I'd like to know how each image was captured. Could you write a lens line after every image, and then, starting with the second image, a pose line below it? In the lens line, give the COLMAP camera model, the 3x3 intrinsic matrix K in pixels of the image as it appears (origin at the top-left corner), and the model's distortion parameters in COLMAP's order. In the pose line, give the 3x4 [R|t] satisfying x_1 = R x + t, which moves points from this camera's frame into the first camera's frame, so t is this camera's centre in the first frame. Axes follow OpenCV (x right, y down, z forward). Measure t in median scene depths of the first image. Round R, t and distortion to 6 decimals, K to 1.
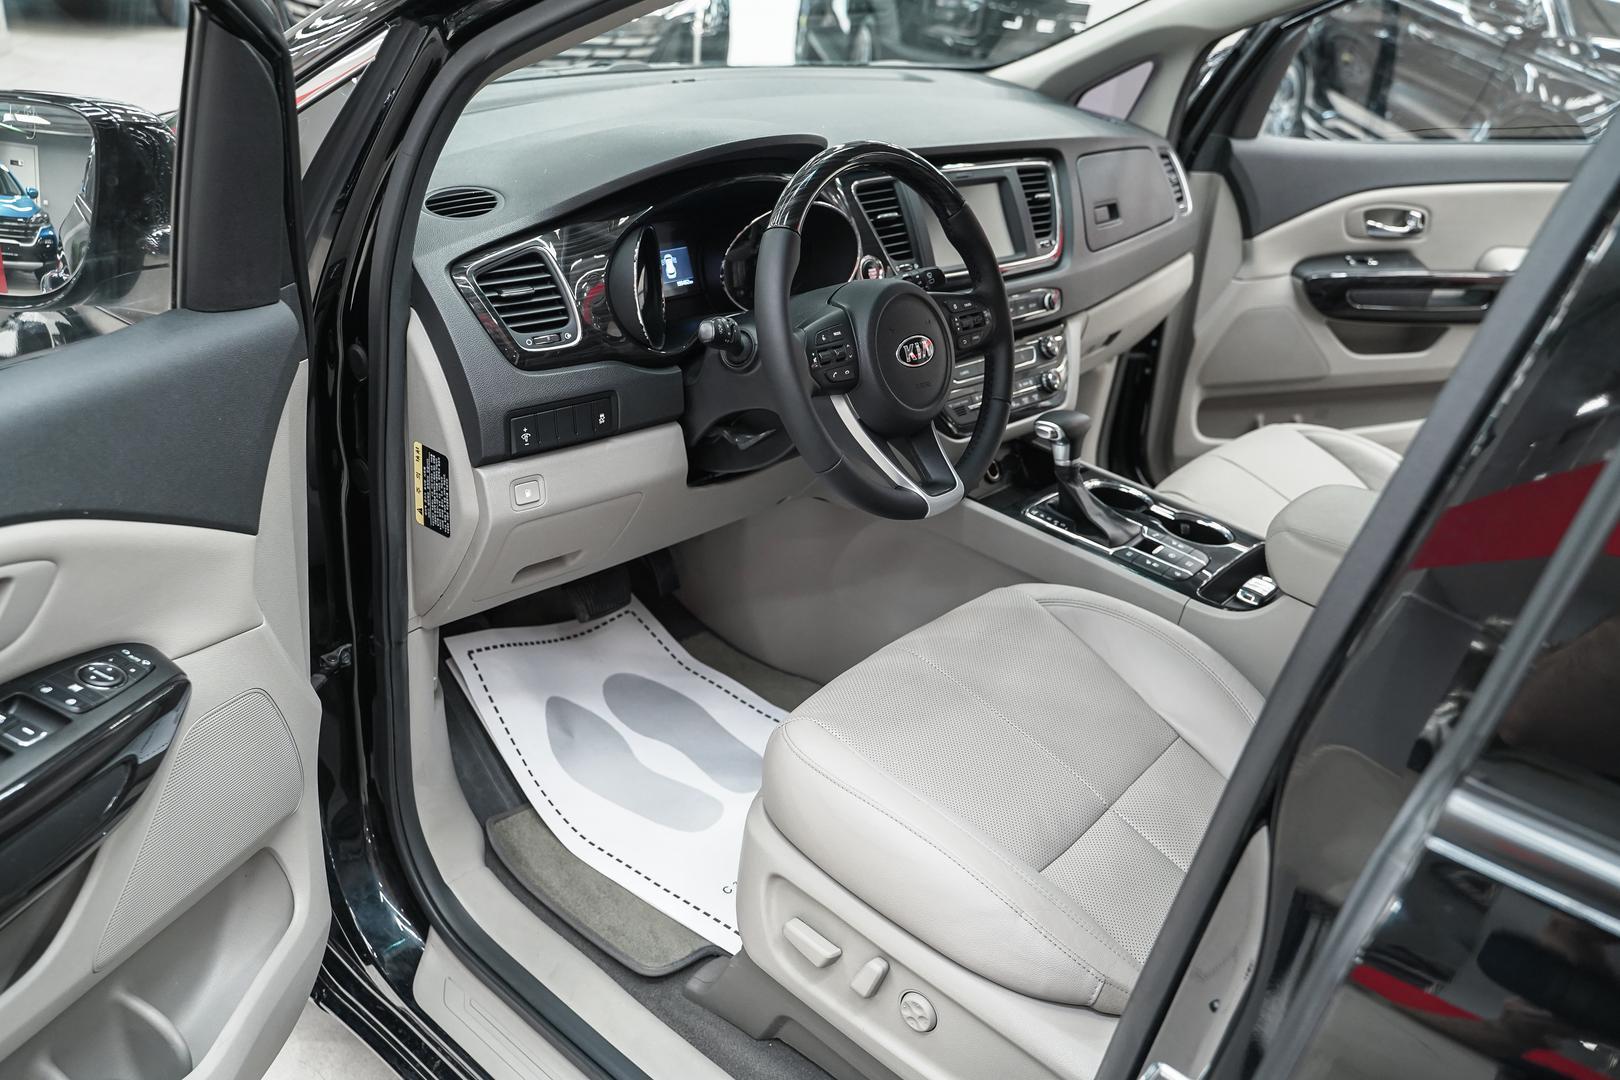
lens RADIAL K [[1315.6, 0, 810.0], [0, 1315.6, 540.0], [0, 0, 1]] dist [-0.009370, -0.000352]
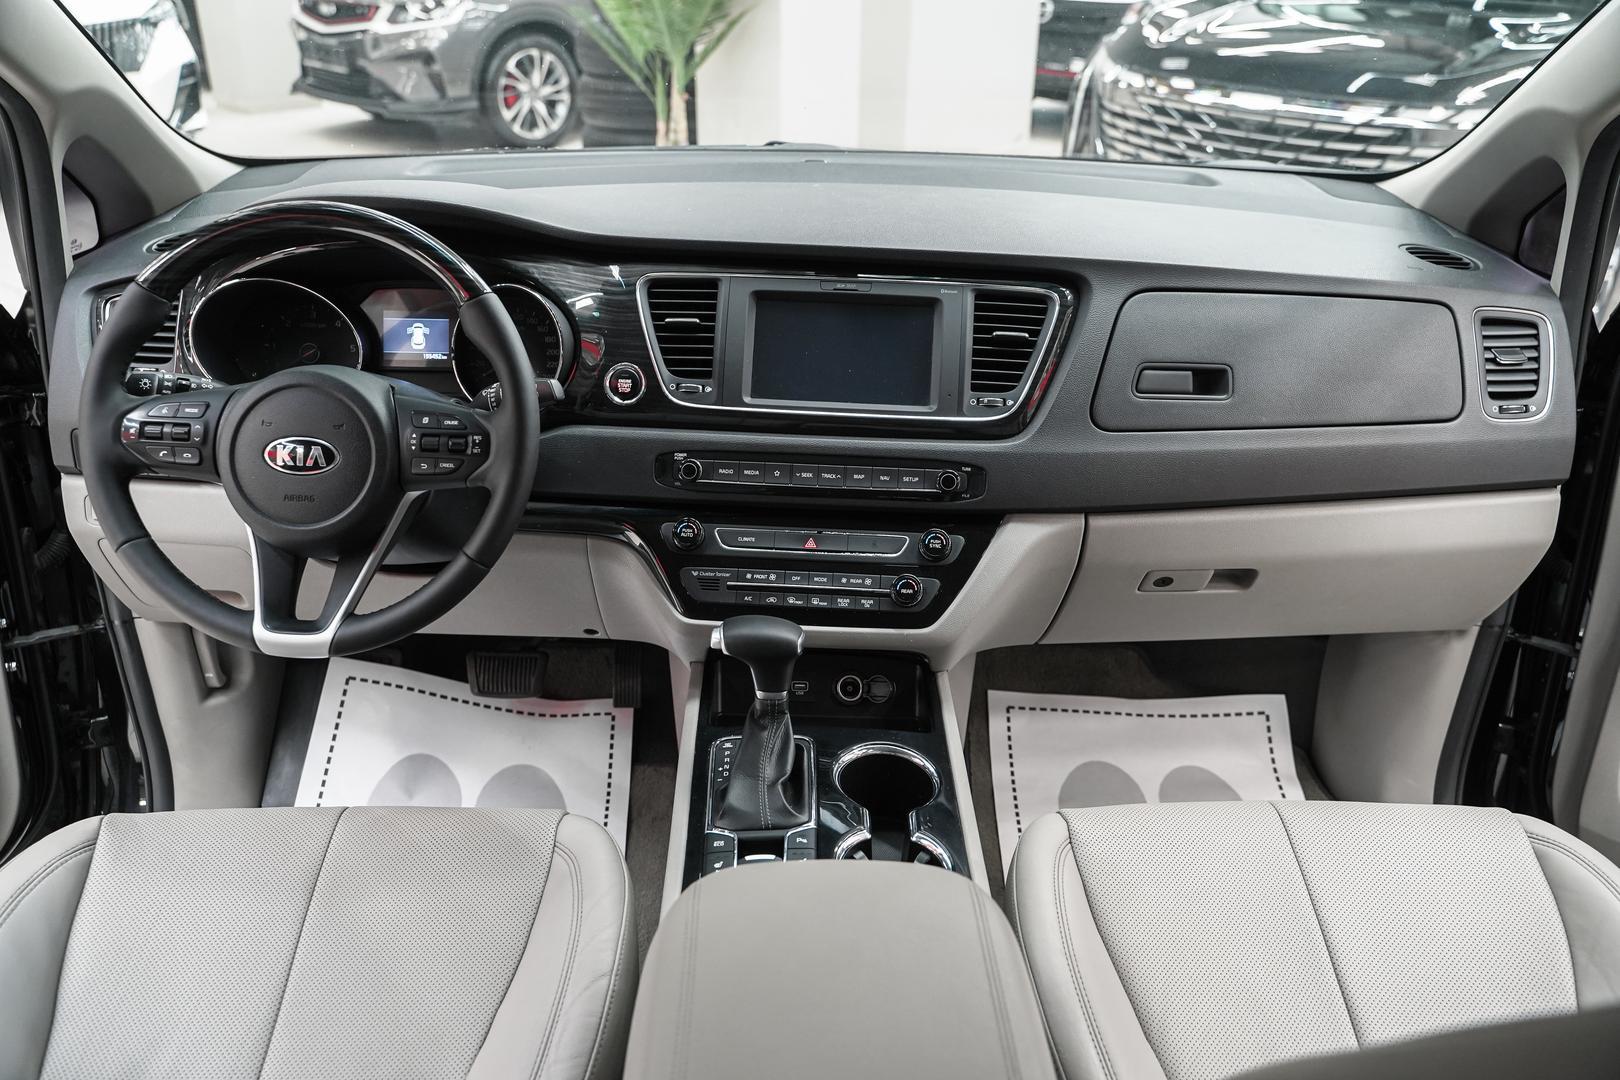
lens RADIAL K [[1287.4, 0, 800.8], [0, 1287.4, 536.4], [0, 0, 1]] dist [-0.011138, 0.005684]
pose [[0.651316, 0.239506, -0.720017, 0.637626], [-0.297899, 0.953407, 0.047666, -0.165247], [0.697885, 0.183446, 0.692318, 0.489146]]
